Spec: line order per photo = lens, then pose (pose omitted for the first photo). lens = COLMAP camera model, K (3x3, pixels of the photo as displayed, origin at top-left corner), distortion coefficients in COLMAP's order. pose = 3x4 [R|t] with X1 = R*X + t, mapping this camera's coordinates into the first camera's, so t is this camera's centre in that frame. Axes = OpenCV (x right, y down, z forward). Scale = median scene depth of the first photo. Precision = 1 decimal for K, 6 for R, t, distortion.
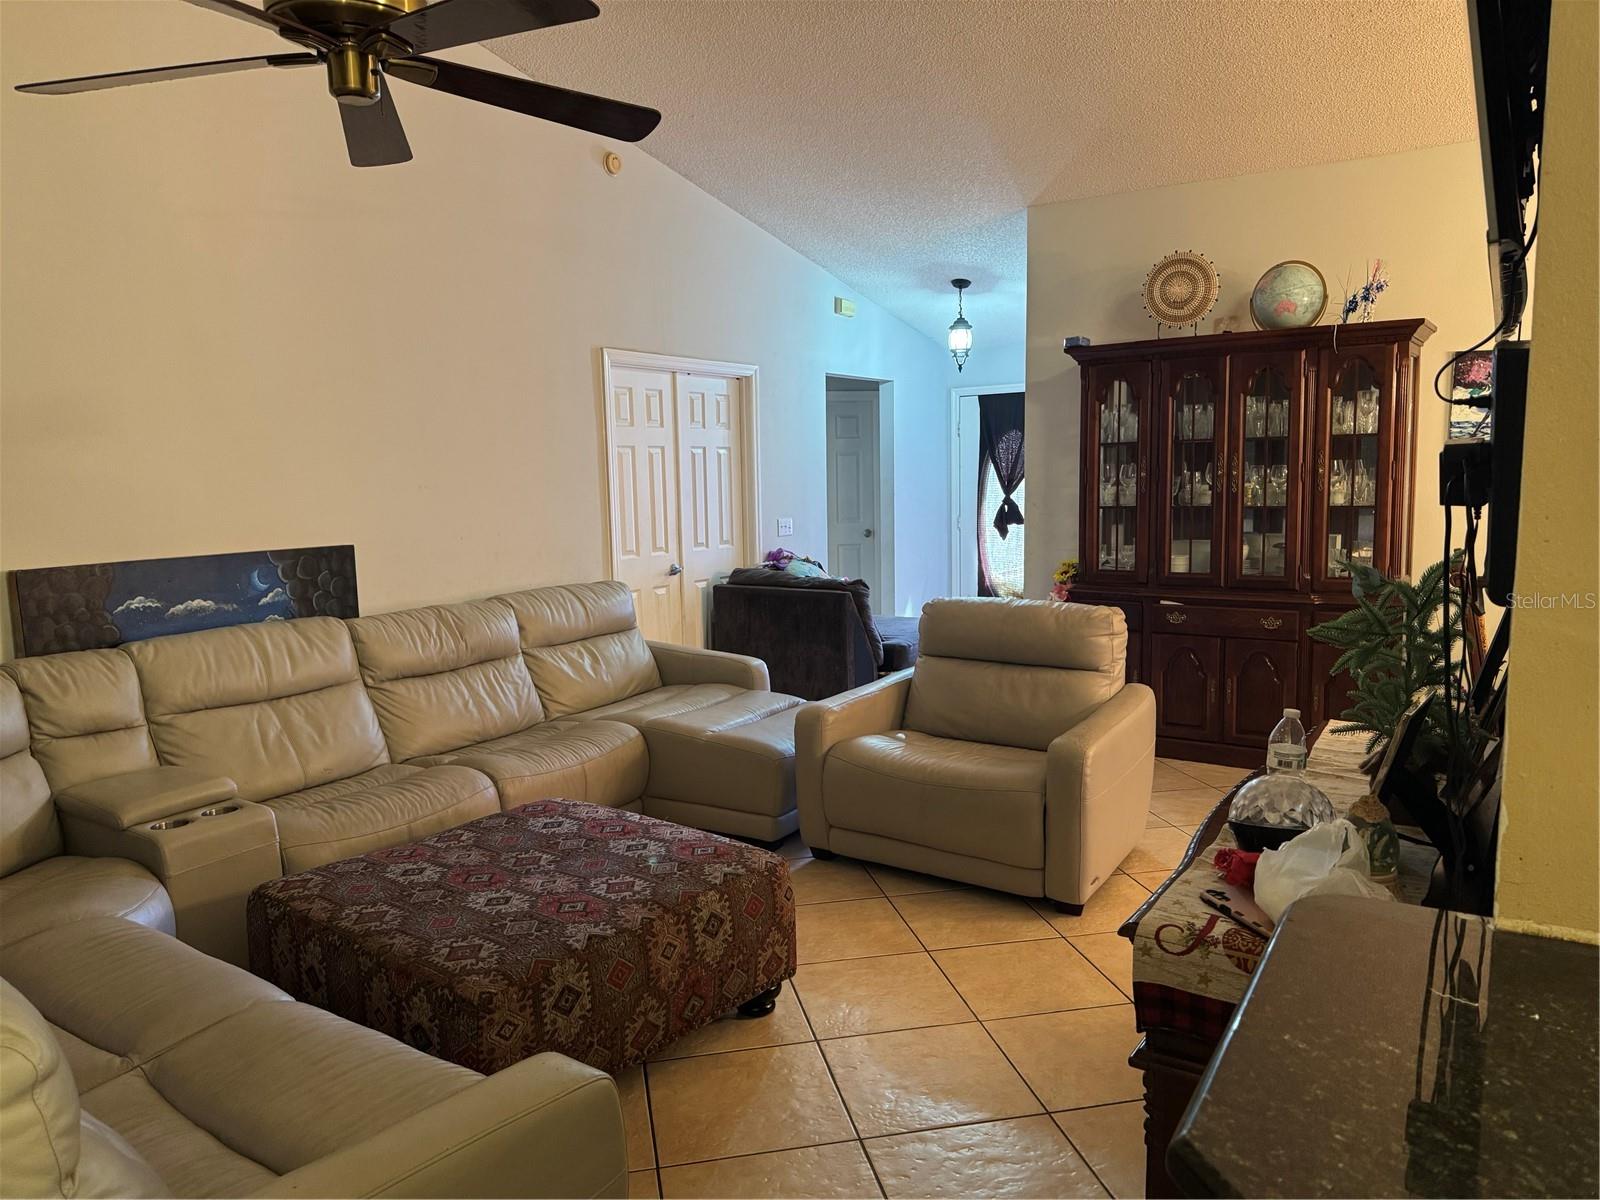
lens RADIAL K [[1131.9, 0, 808.6], [0, 1131.9, 607.0], [0, 0, 1]] dist [0.068196, -0.082884]
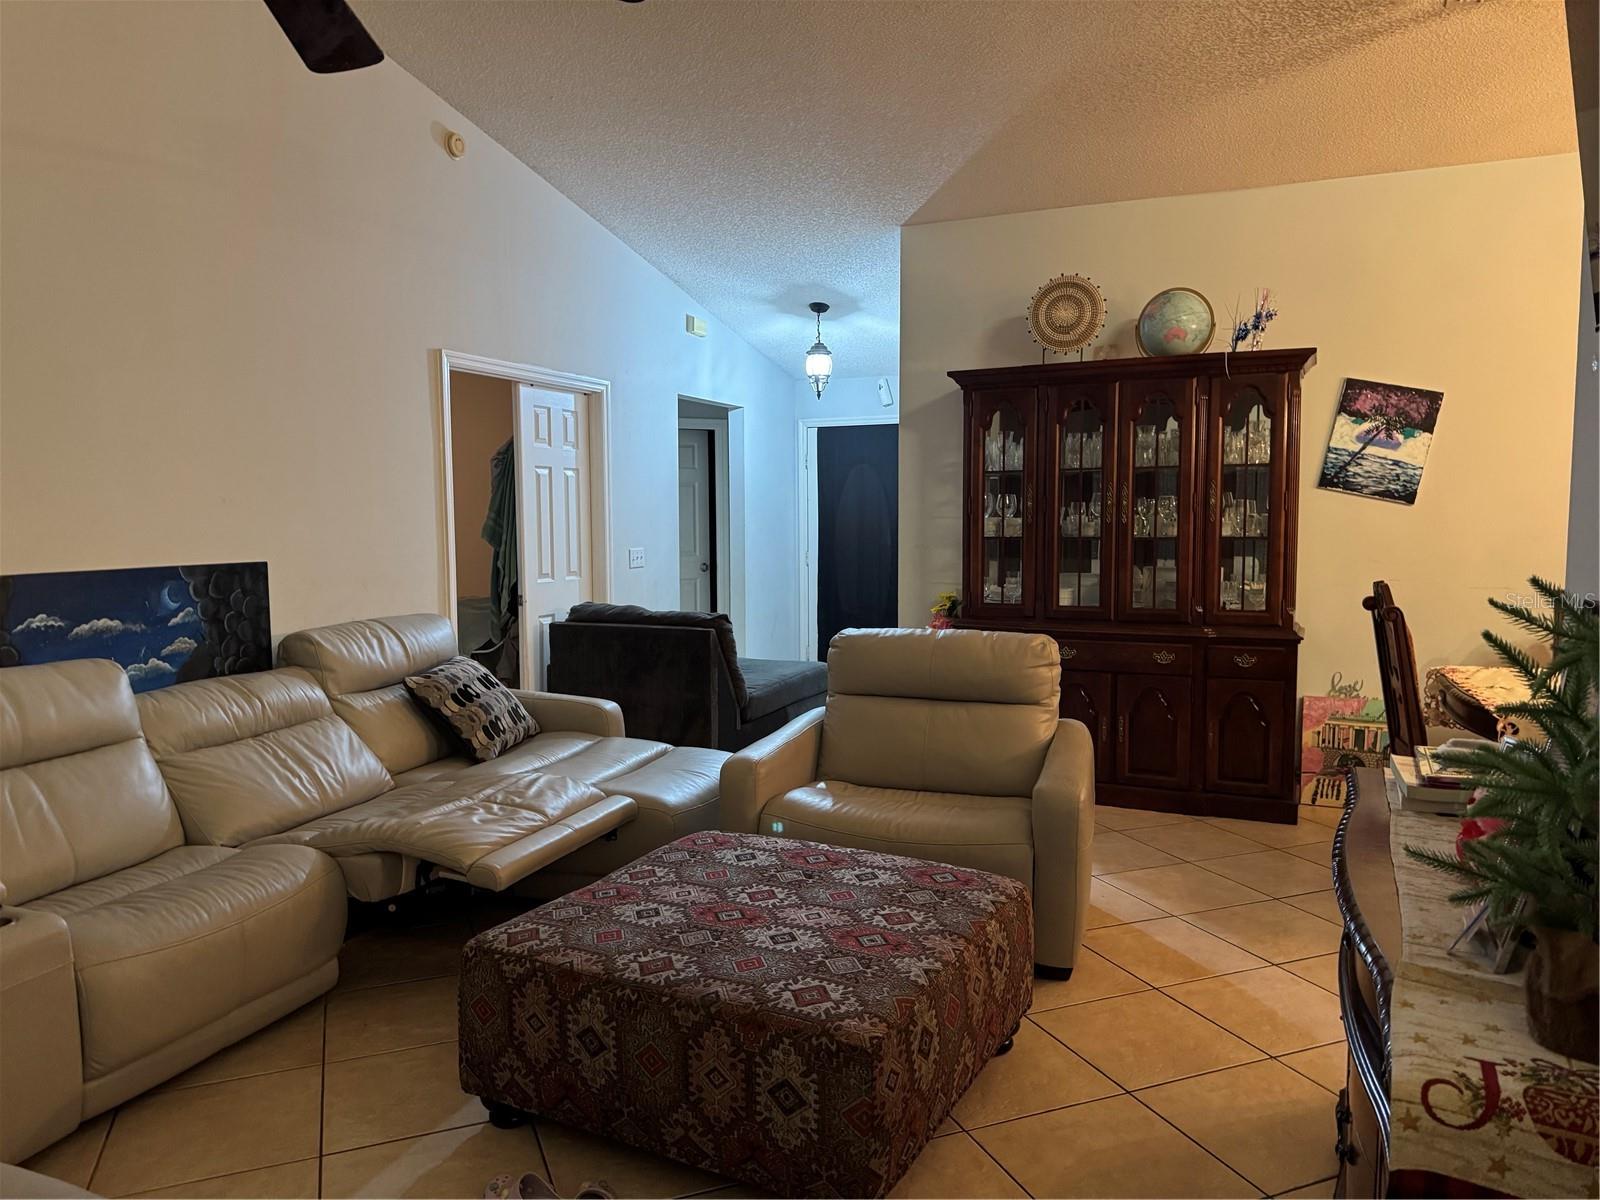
lens RADIAL K [[1131.9, 0, 805.5], [0, 1131.9, 596.8], [0, 0, 1]] dist [0.068196, -0.082884]
pose [[0.983929, 0.002164, 0.178547, -0.065939], [0.006541, 0.998819, -0.048147, 0.007065], [-0.178441, 0.048541, 0.982753, 0.103874]]
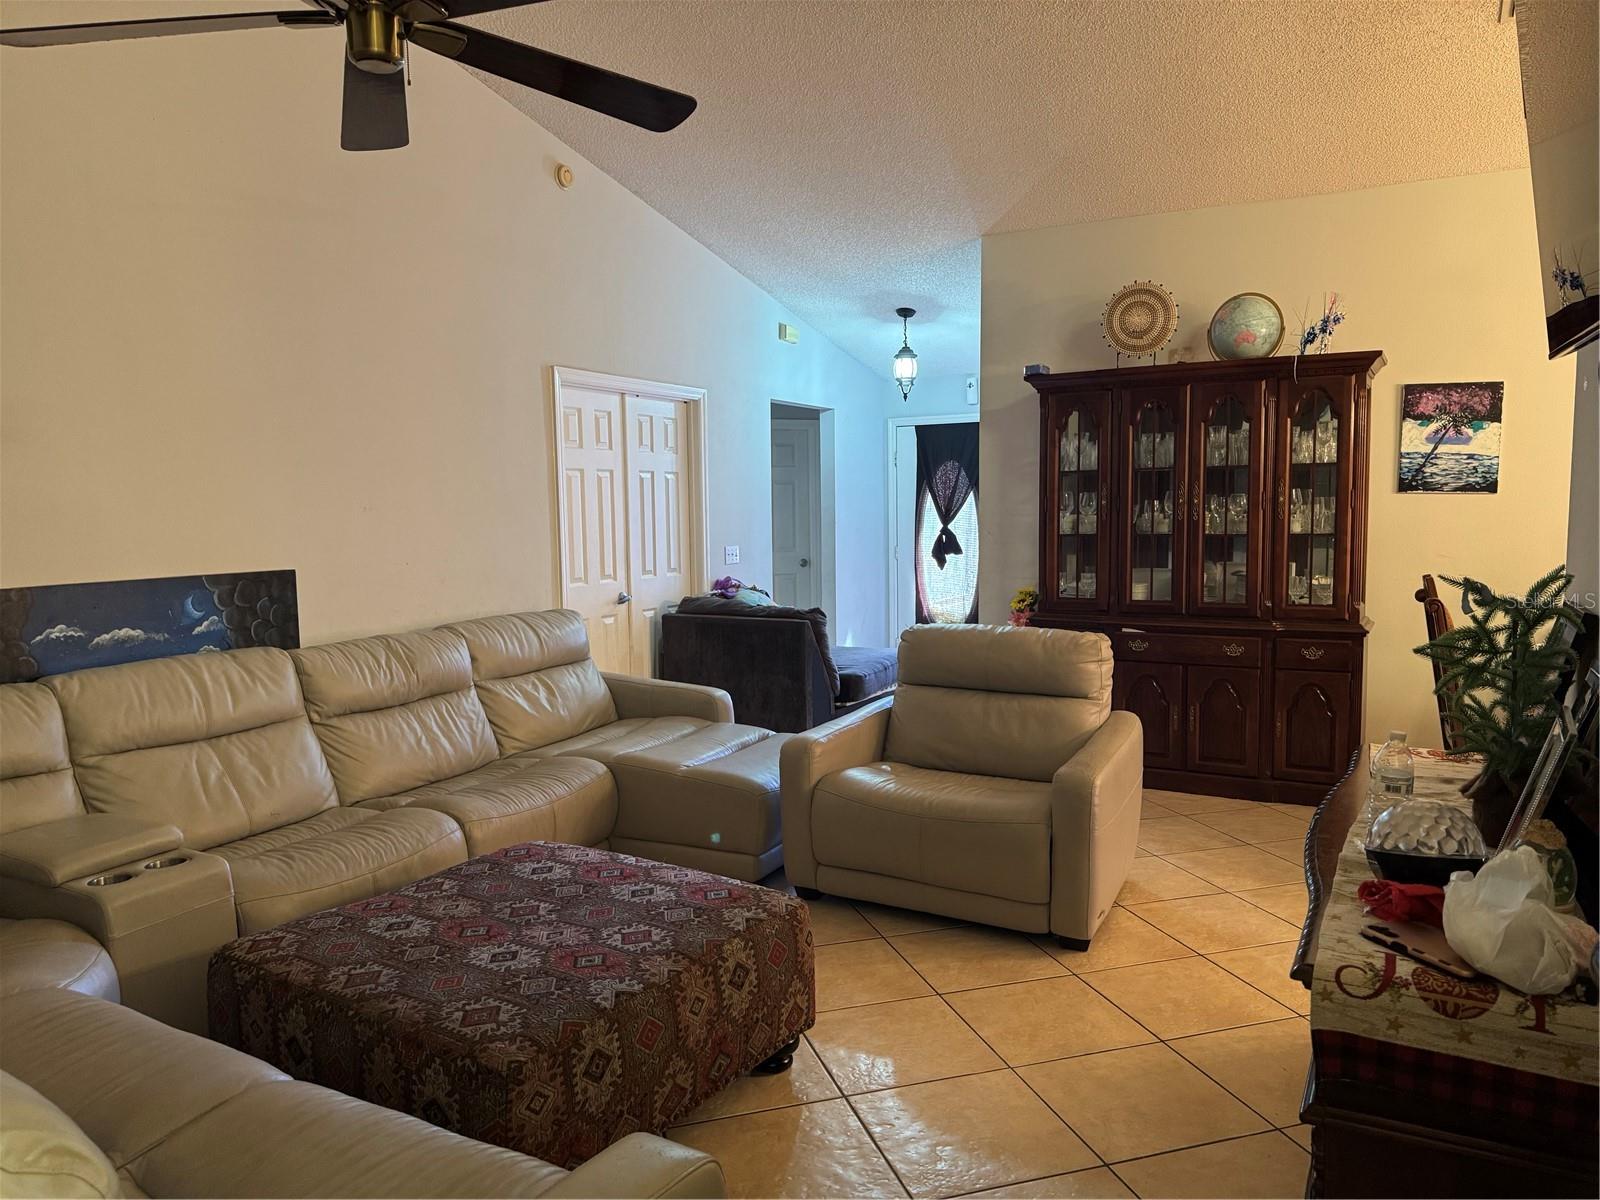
lens RADIAL K [[1131.9, 0, 812.6], [0, 1131.9, 608.3], [0, 0, 1]] dist [0.068196, -0.082884]
pose [[0.995391, -0.001670, 0.095883, -0.059972], [0.004447, 0.999577, -0.028758, 0.004596], [-0.095795, 0.029051, 0.994977, 0.034727]]
